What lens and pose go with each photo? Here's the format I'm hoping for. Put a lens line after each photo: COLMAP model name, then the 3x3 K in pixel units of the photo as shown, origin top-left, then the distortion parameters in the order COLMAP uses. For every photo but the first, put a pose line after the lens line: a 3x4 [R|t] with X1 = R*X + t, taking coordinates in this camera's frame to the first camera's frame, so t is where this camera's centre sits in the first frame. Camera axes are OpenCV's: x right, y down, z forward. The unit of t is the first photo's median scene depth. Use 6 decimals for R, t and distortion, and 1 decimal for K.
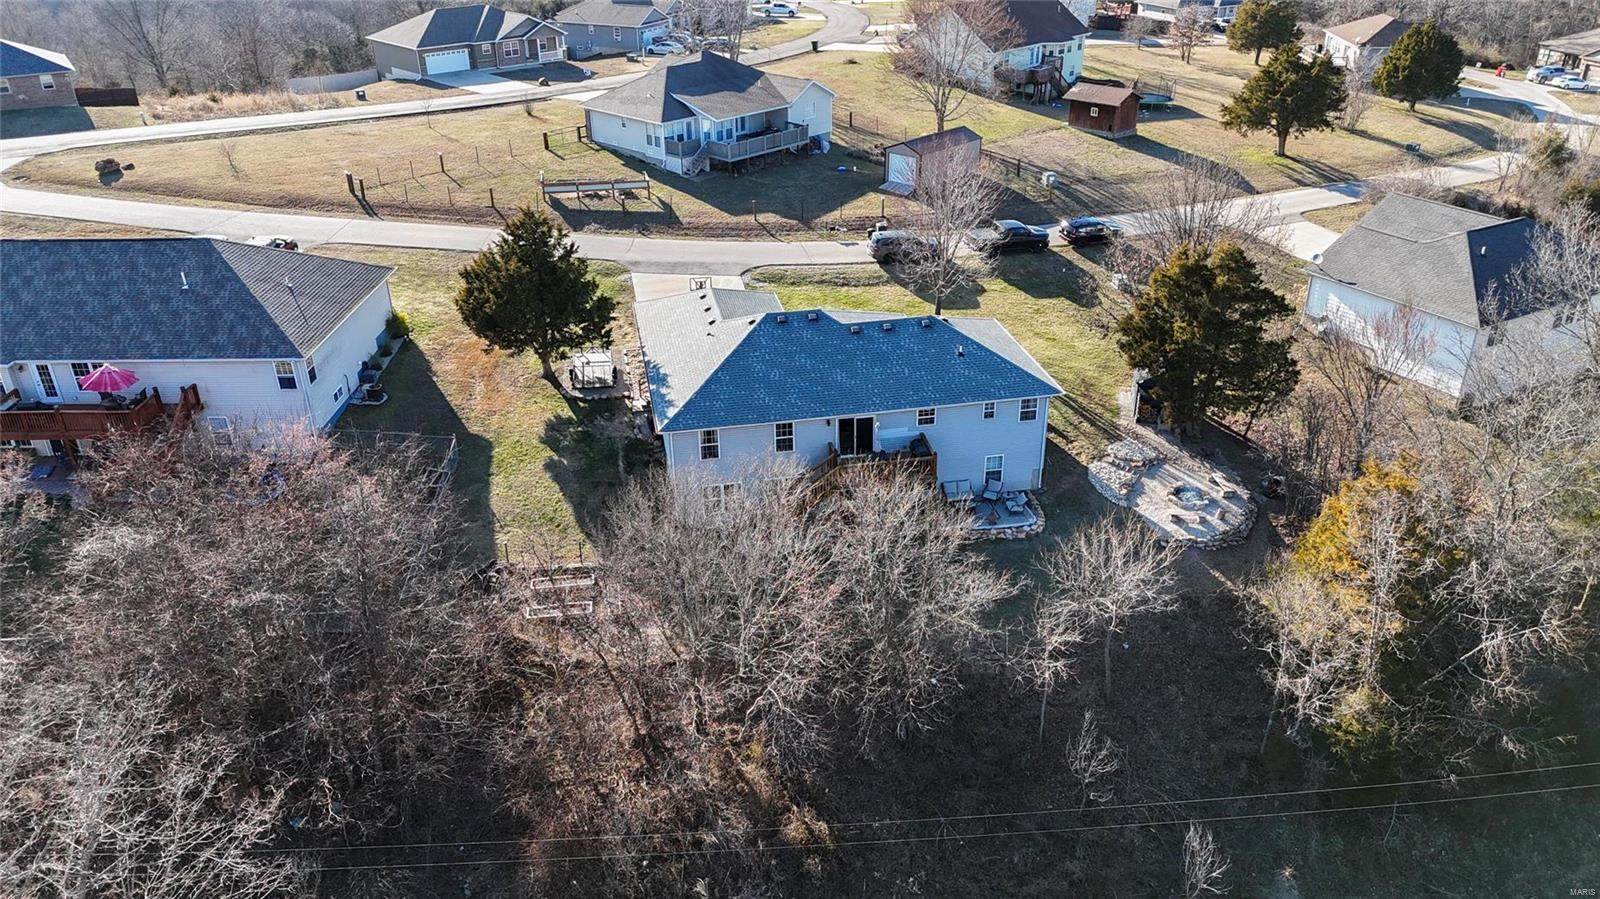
lens RADIAL K [[1182.4, 0, 796.4], [0, 1182.4, 451.1], [0, 0, 1]] dist [0.032609, -0.019248]
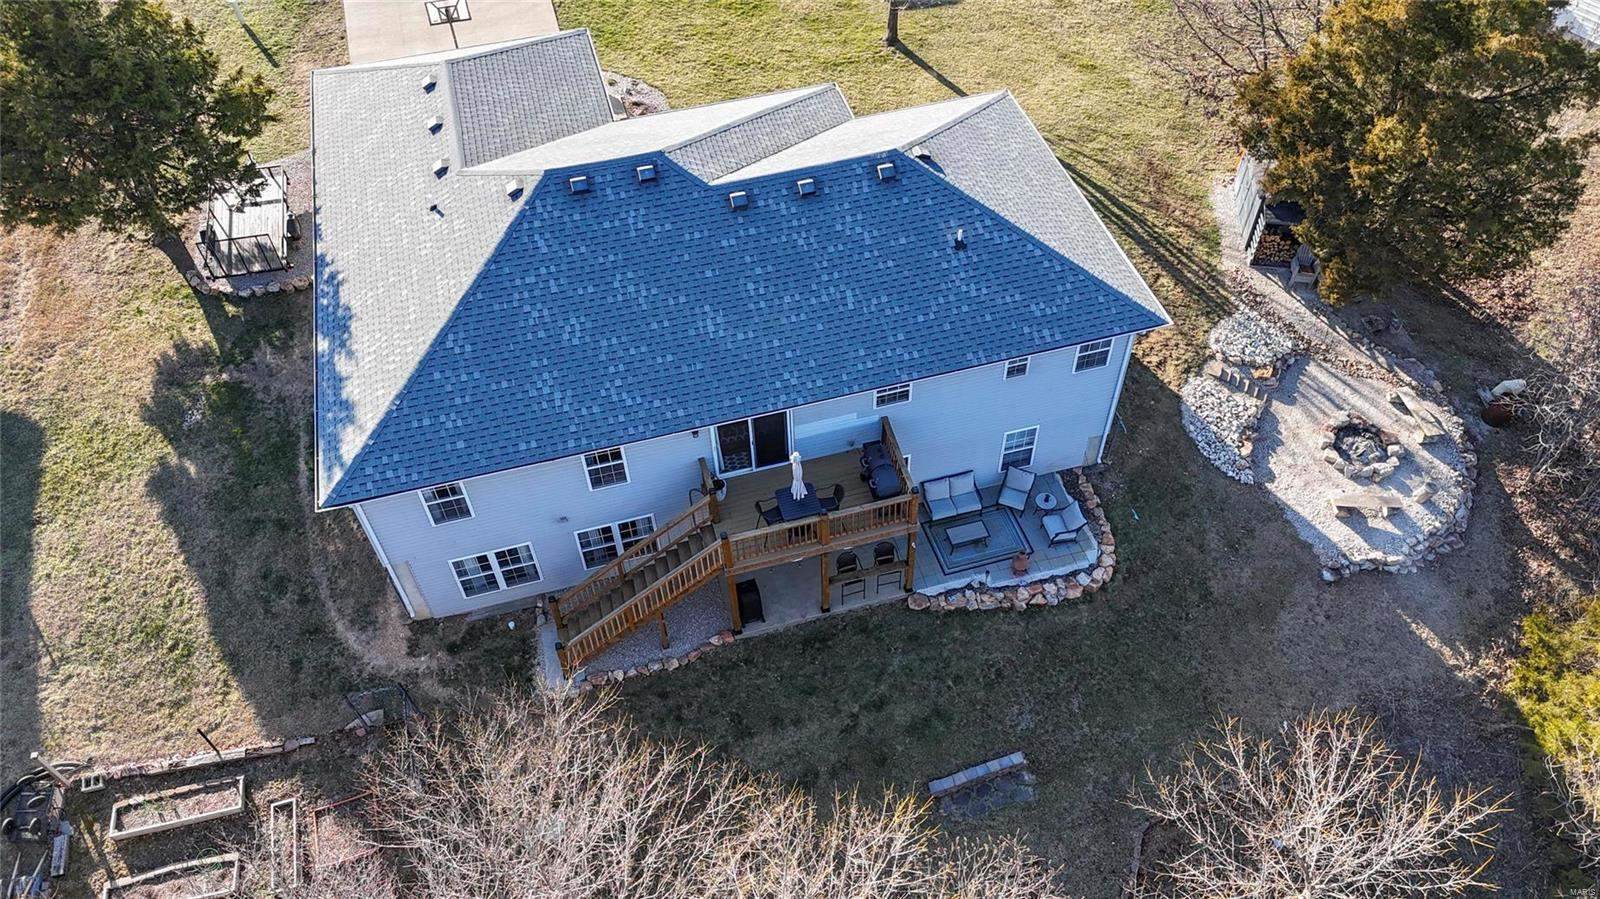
lens RADIAL K [[1182.4, 0, 799.3], [0, 1182.4, 452.4], [0, 0, 1]] dist [0.032609, -0.019248]
pose [[0.996491, -0.068160, 0.048583, 0.042916], [0.045054, 0.925946, 0.374959, -0.180520], [-0.070543, -0.371454, 0.925768, 0.507551]]
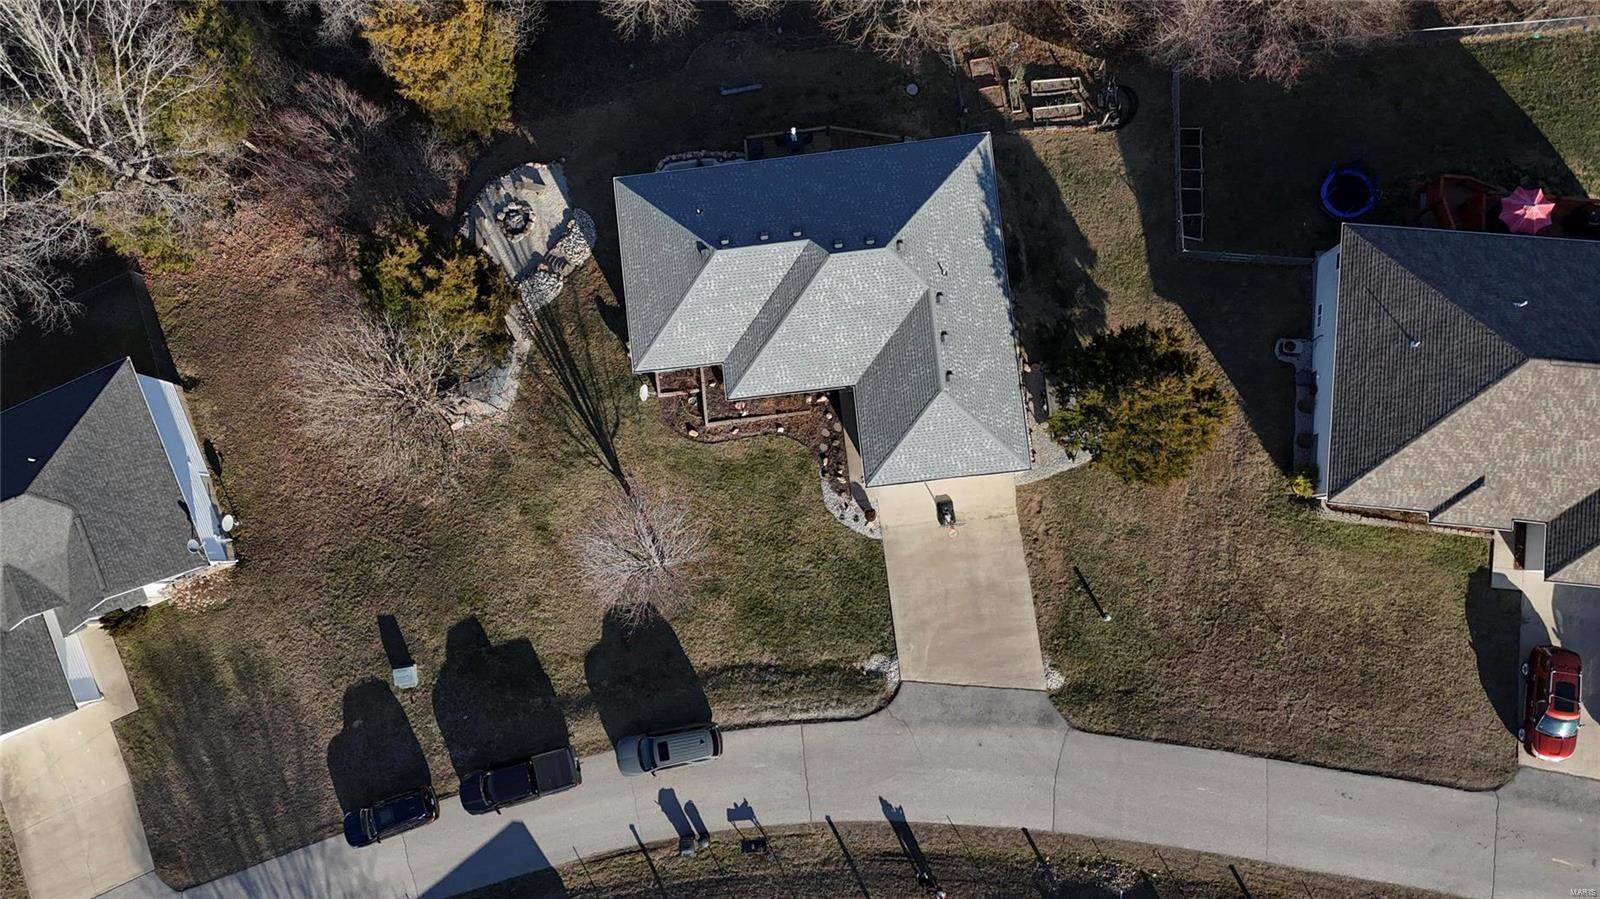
lens RADIAL K [[1182.4, 0, 793.1], [0, 1182.4, 435.8], [0, 0, 1]] dist [0.032609, -0.019248]
pose [[-0.994522, -0.070432, 0.077231, -0.035611], [0.097480, -0.358322, 0.928495, -1.069512], [-0.037722, 0.930938, 0.363225, 0.773827]]
